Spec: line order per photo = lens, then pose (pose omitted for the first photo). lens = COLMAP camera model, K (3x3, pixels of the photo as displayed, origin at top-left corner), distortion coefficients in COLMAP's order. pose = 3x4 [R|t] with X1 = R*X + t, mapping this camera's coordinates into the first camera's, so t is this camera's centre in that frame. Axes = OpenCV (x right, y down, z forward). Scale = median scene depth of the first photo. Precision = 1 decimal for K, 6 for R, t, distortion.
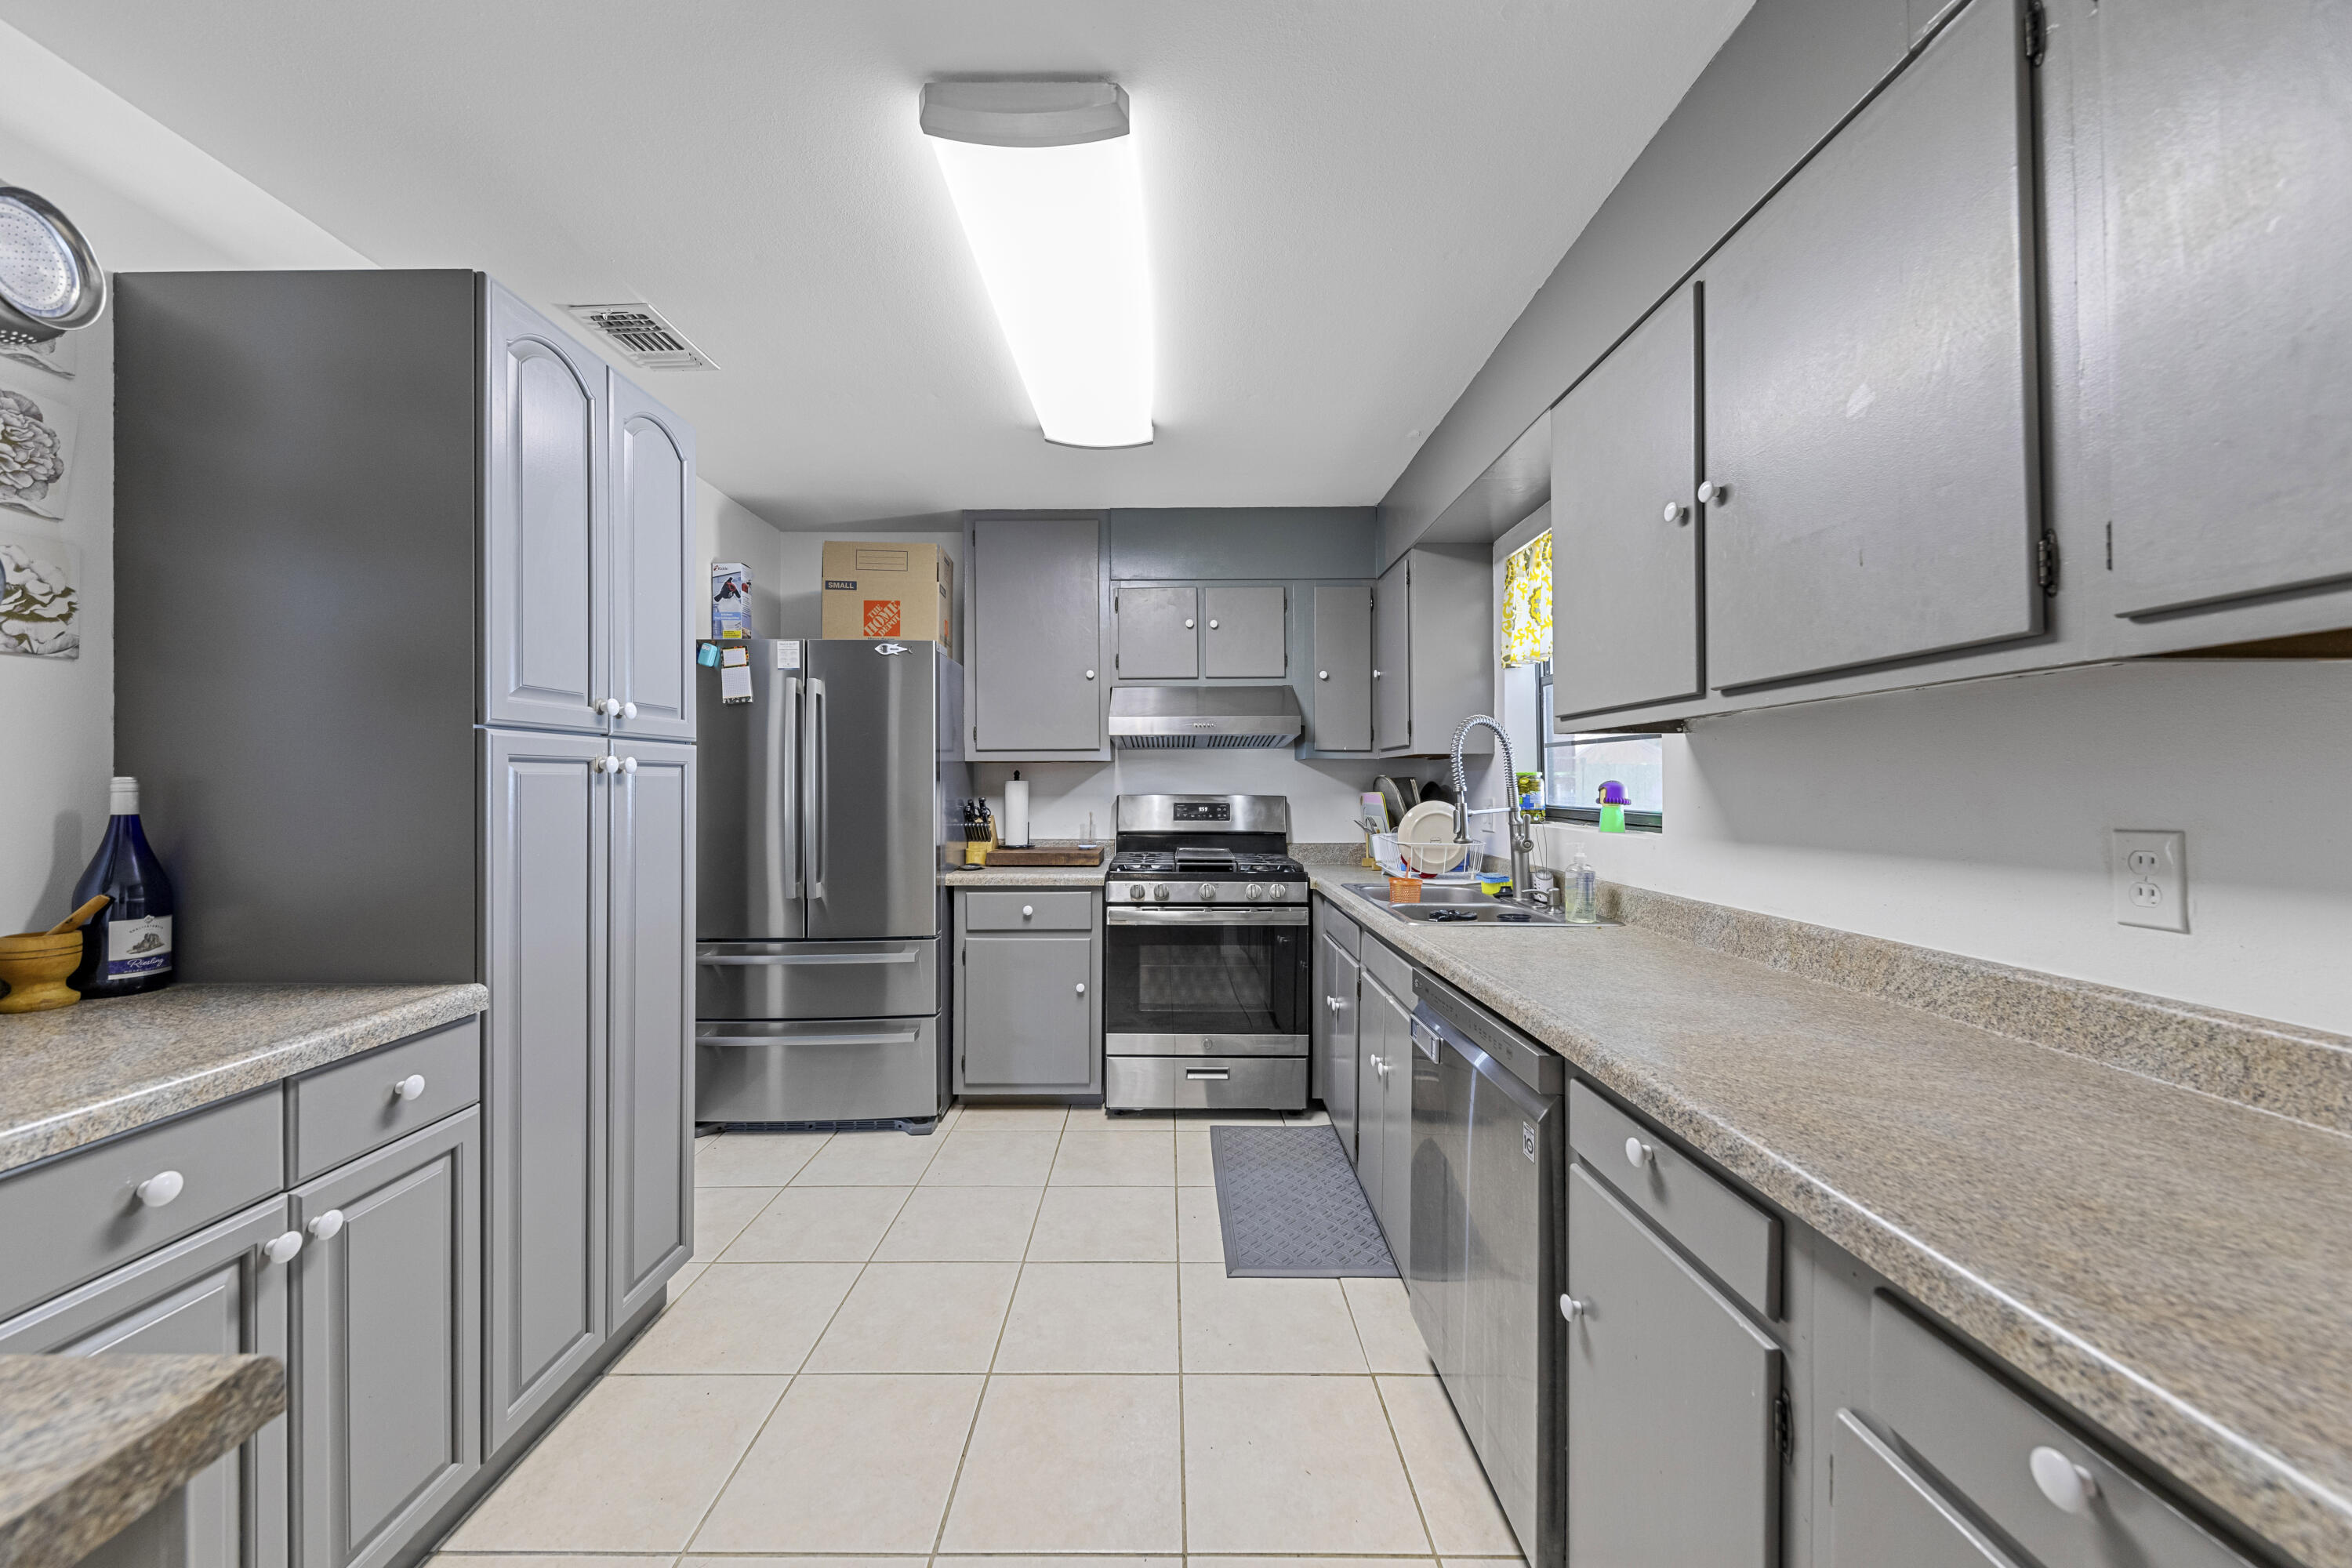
lens RADIAL K [[821.6, 0, 1176.0], [0, 821.6, 784.0], [0, 0, 1]] dist [-0.005216, -0.000048]
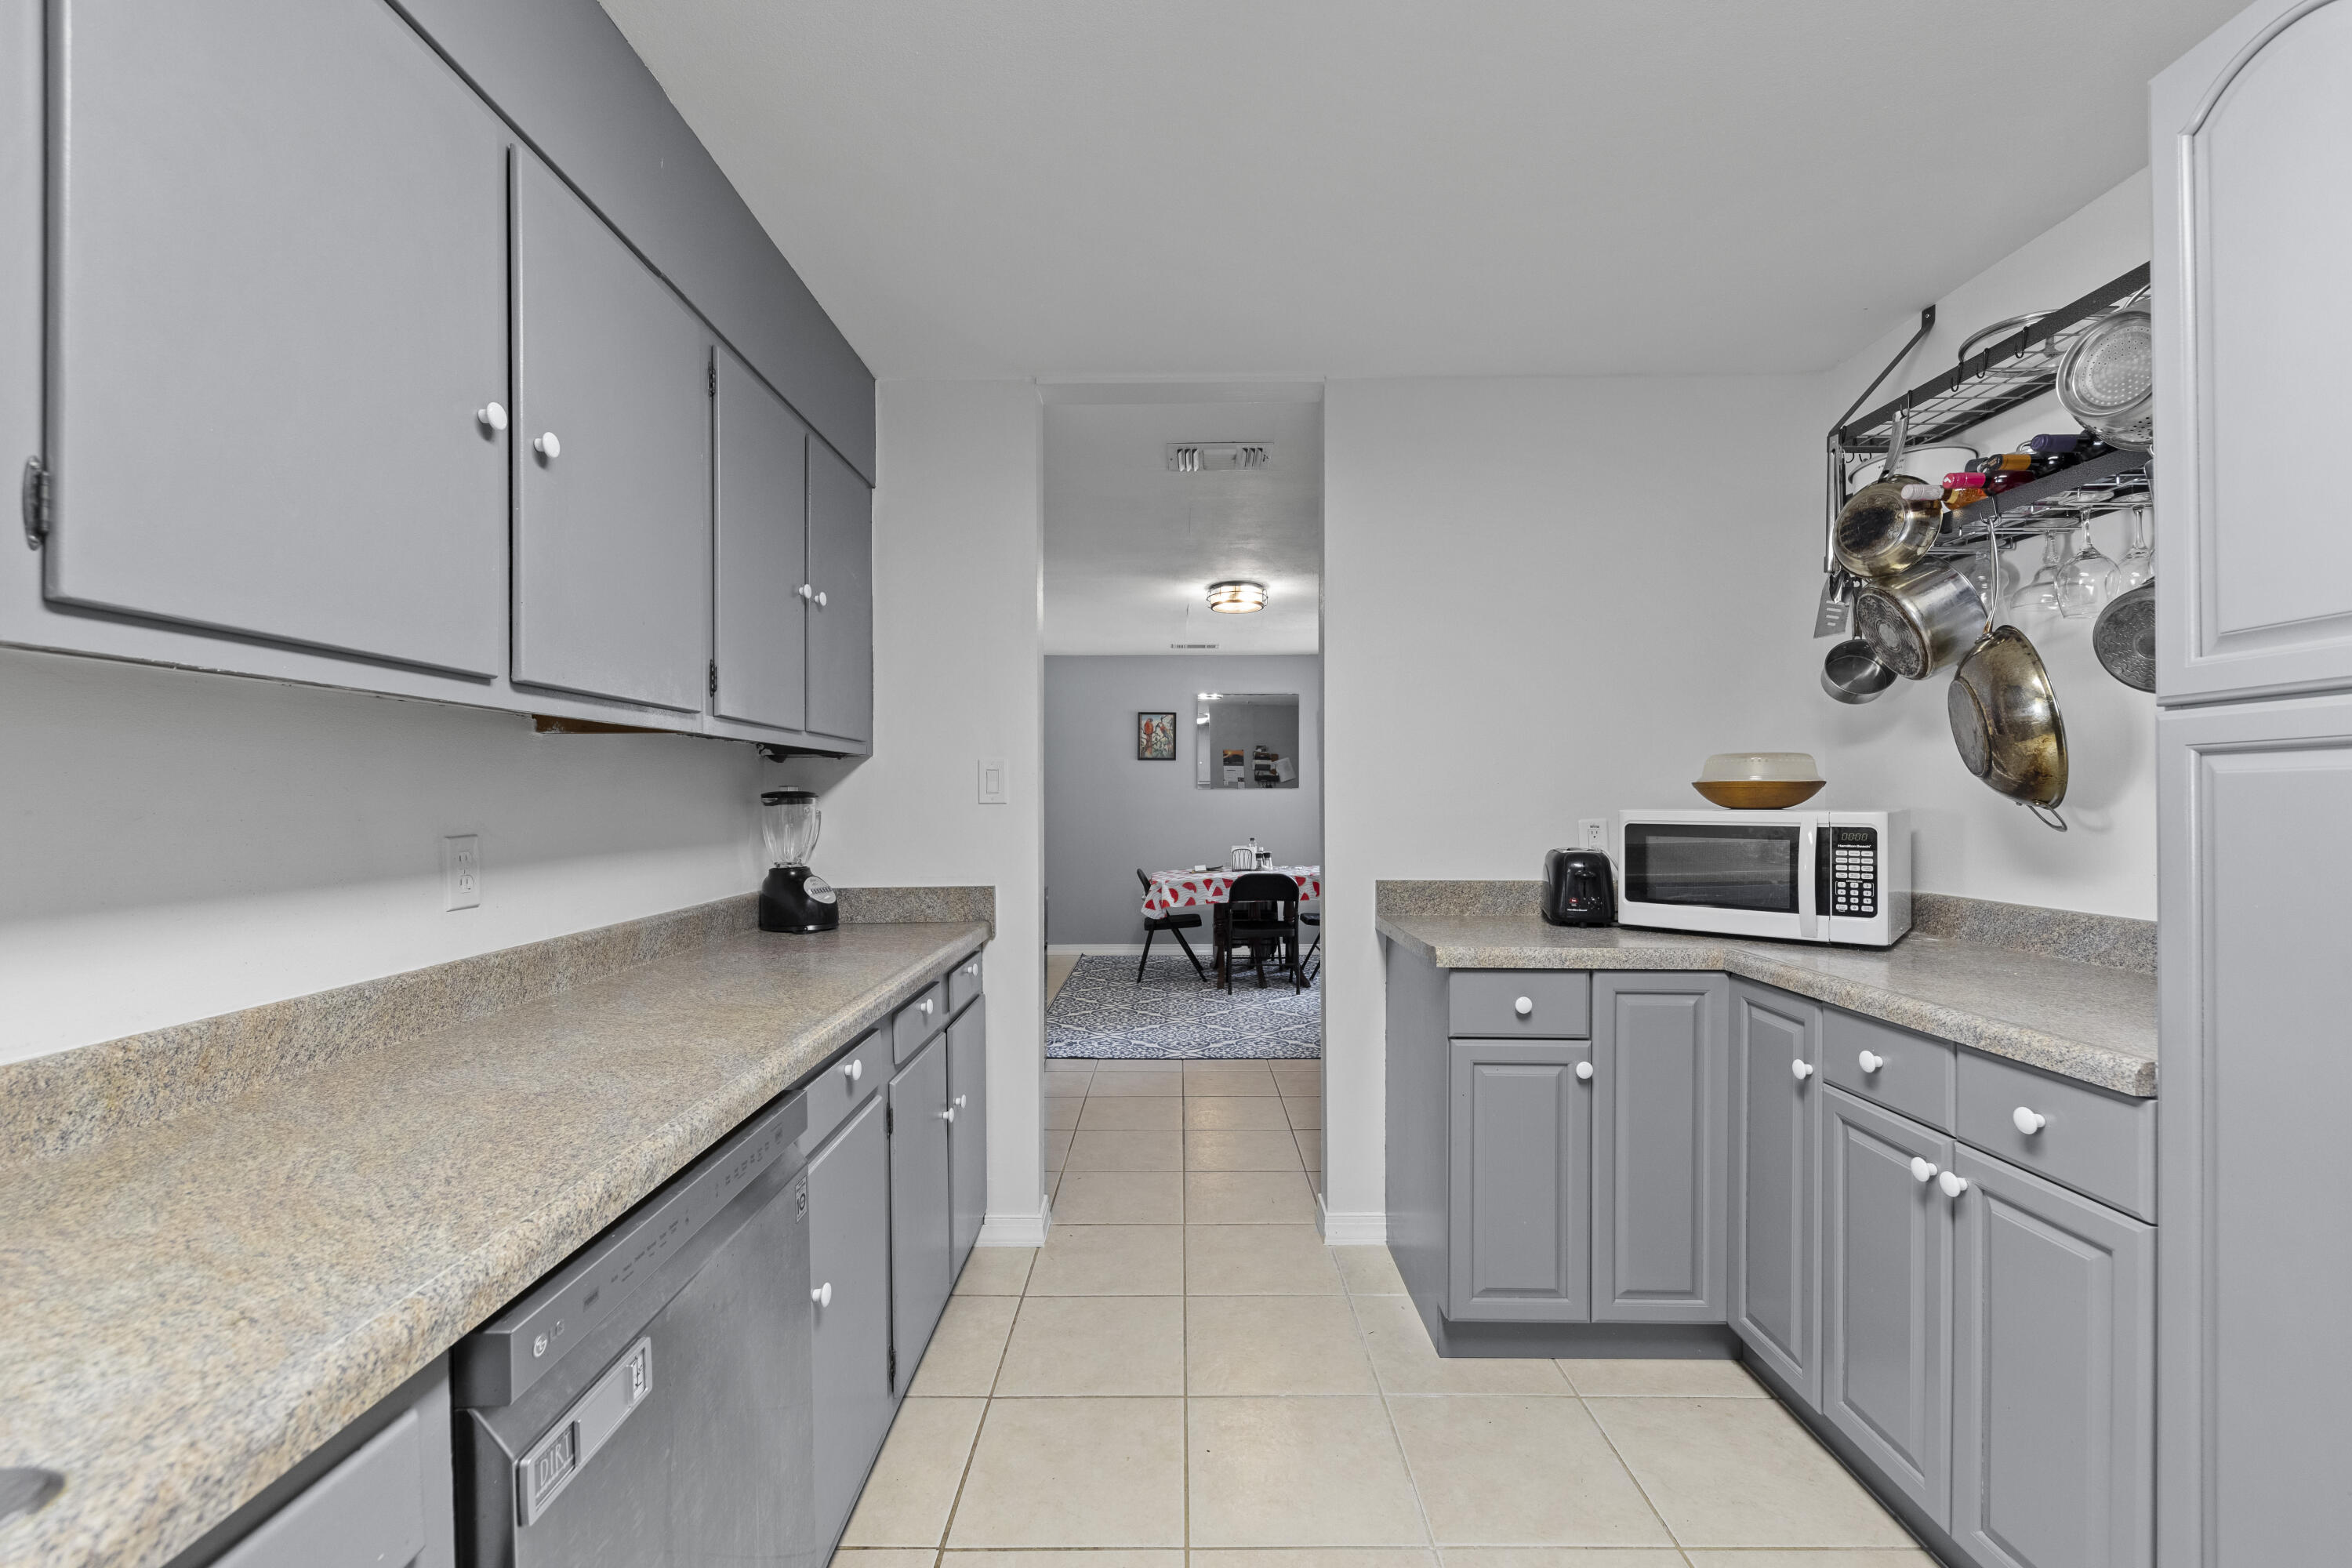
lens RADIAL K [[1002.6, 0, 1176.0], [0, 1002.6, 784.0], [0, 0, 1]] dist [-0.000319, -0.000057]
pose [[-0.999975, -0.003249, 0.006313, 0.043860], [-0.003352, 0.999860, -0.016405, 0.004248], [-0.006259, -0.016426, -0.999845, 2.033042]]
